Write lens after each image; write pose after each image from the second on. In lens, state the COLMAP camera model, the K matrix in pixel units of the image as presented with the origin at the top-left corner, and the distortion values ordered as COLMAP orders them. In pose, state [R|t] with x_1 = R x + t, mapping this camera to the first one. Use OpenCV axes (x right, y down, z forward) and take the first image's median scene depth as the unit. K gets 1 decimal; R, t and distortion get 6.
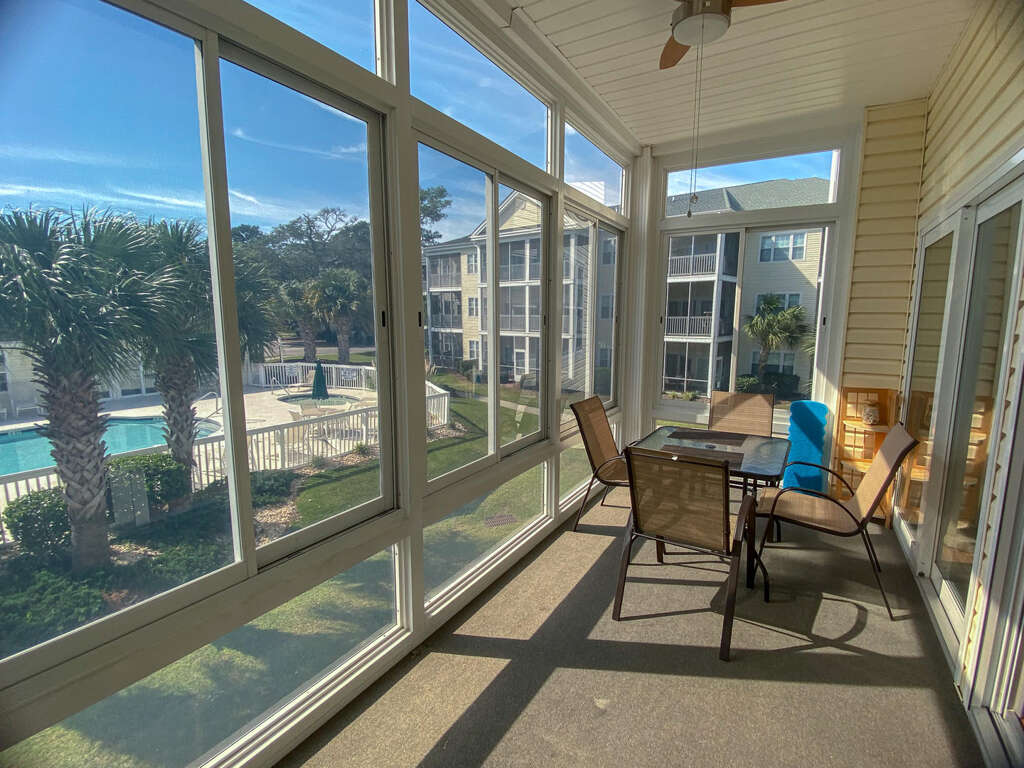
lens RADIAL K [[476.3, 0, 516.4], [0, 476.3, 386.2], [0, 0, 1]] dist [0.006581, -0.014119]
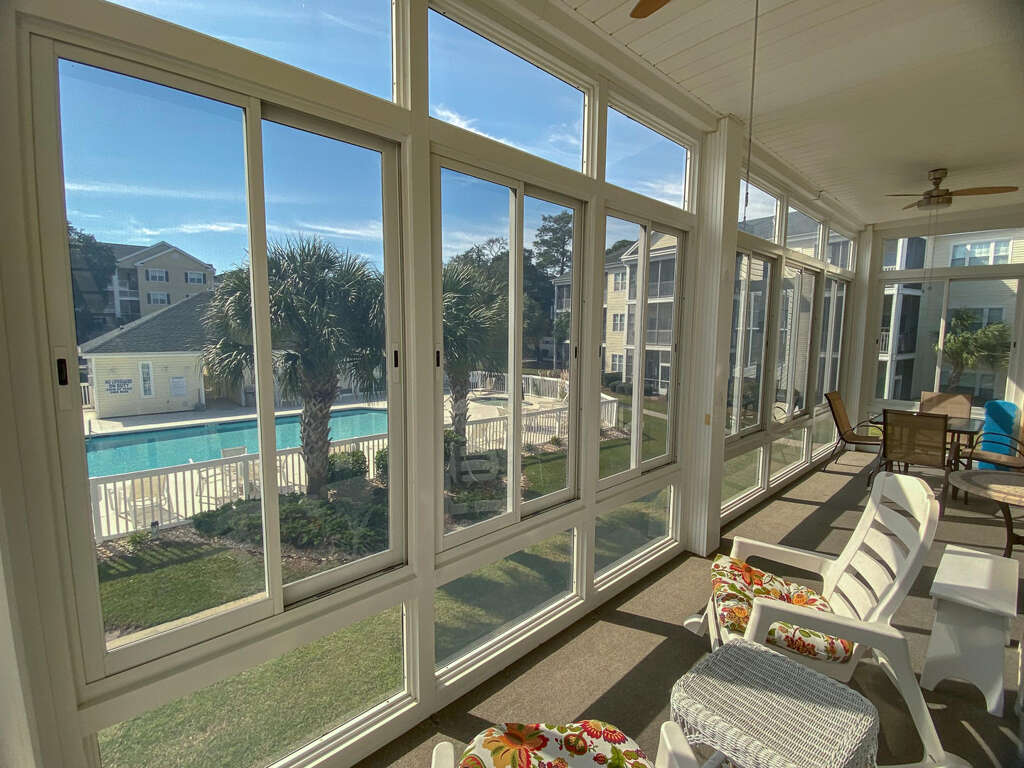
lens RADIAL K [[476.3, 0, 495.5], [0, 476.3, 387.6], [0, 0, 1]] dist [0.006581, -0.014119]
pose [[0.958341, 0.032603, -0.283760, -0.062333], [-0.039659, 0.999030, -0.019154, 0.011463], [0.282860, 0.029610, 0.958704, -0.111225]]
